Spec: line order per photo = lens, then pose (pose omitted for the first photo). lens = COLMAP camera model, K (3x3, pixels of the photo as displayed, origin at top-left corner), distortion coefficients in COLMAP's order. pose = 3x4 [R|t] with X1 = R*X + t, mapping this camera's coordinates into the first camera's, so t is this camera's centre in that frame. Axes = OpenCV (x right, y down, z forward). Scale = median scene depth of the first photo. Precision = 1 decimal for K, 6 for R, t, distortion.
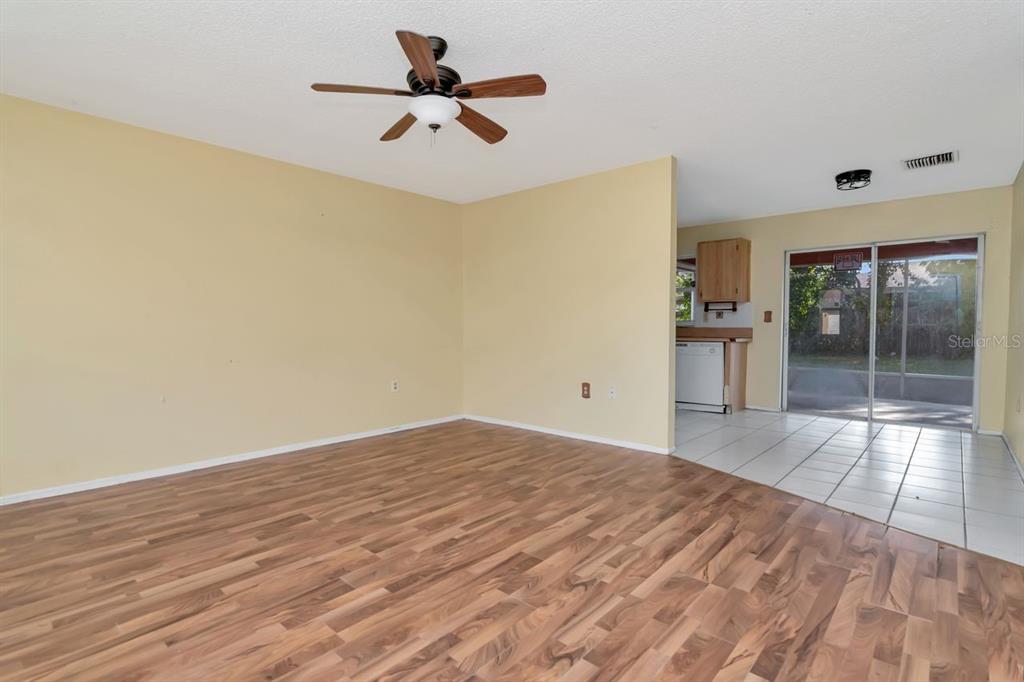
lens RADIAL K [[495.9, 0, 516.0], [0, 495.9, 346.0], [0, 0, 1]] dist [-0.013094, -0.000705]
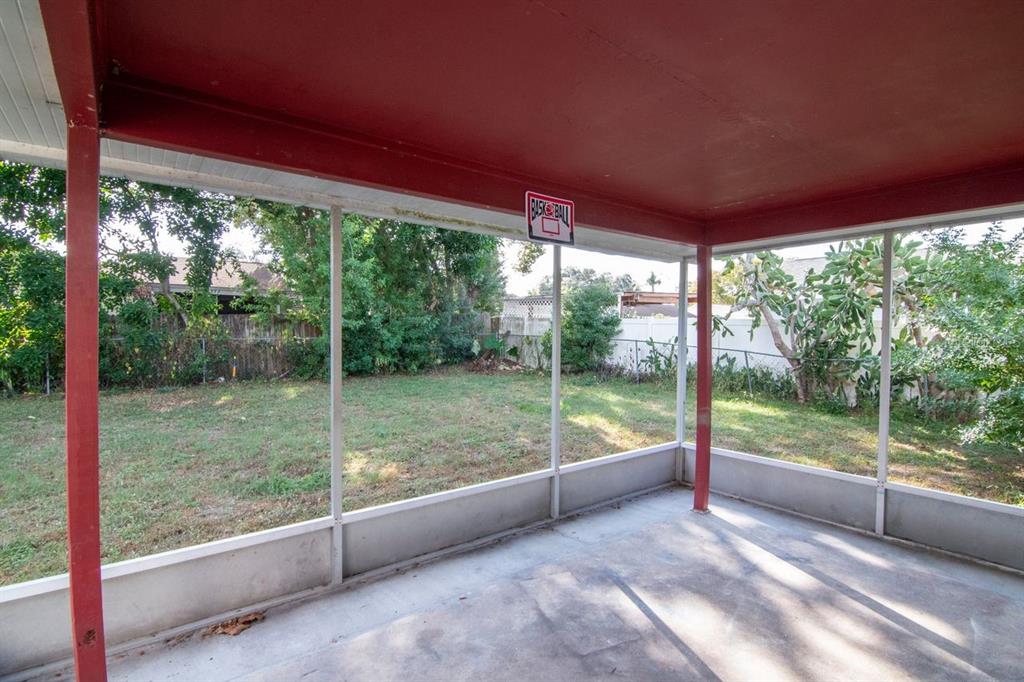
lens RADIAL K [[500.4, 0, 512.0], [0, 500.4, 341.0], [0, 0, 1]] dist [-0.011844, -0.001045]
pose [[0.188797, -0.022042, 0.981769, 0.966550], [0.029956, 0.999412, 0.016678, -0.282519], [-0.981559, 0.026261, 0.189346, 3.187576]]
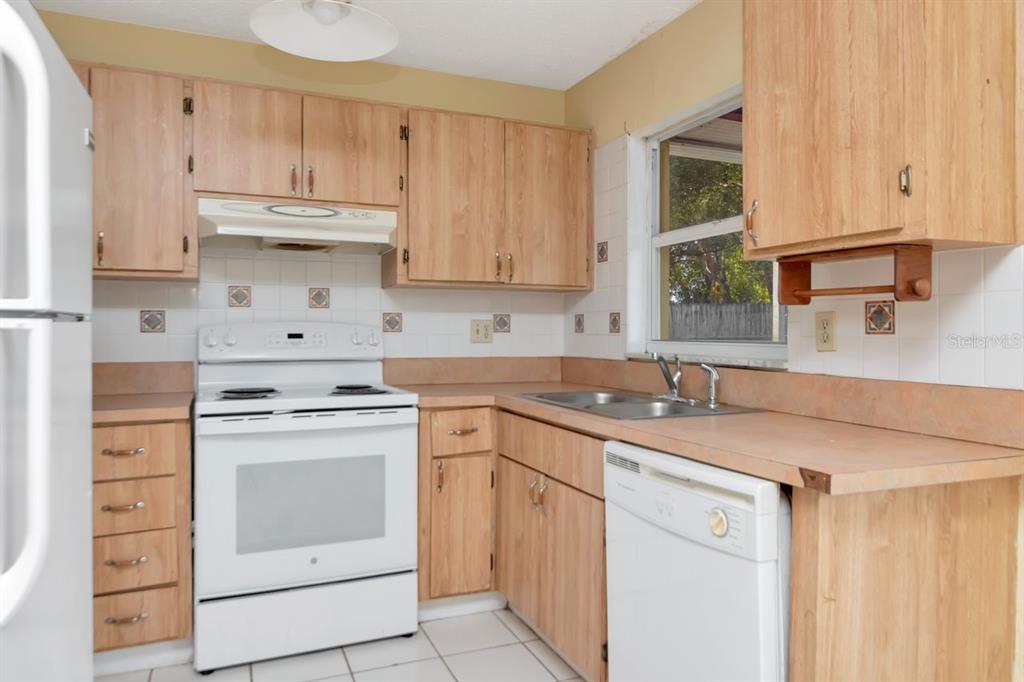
lens RADIAL K [[686.5, 0, 513.7], [0, 686.5, 330.6], [0, 0, 1]] dist [-0.002507, -0.000189]
pose [[0.905509, 0.001092, -0.424325, 1.047181], [-0.018222, 0.999174, -0.036315, -0.117025], [0.423935, 0.040616, 0.904782, 1.796314]]
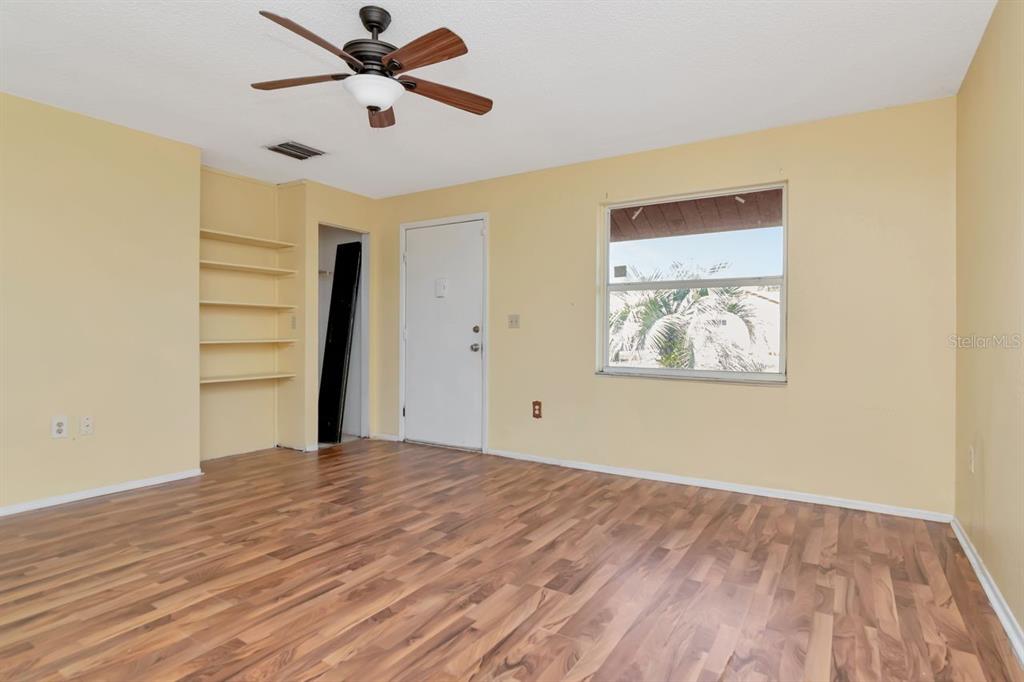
lens RADIAL K [[532.8, 0, 518.1], [0, 532.8, 345.1], [0, 0, 1]] dist [-0.010360, -0.000765]
pose [[-0.984853, -0.000378, -0.173392, -0.252405], [-0.011257, 0.998027, 0.061768, -0.082114], [0.173026, 0.062785, -0.982914, 1.955880]]
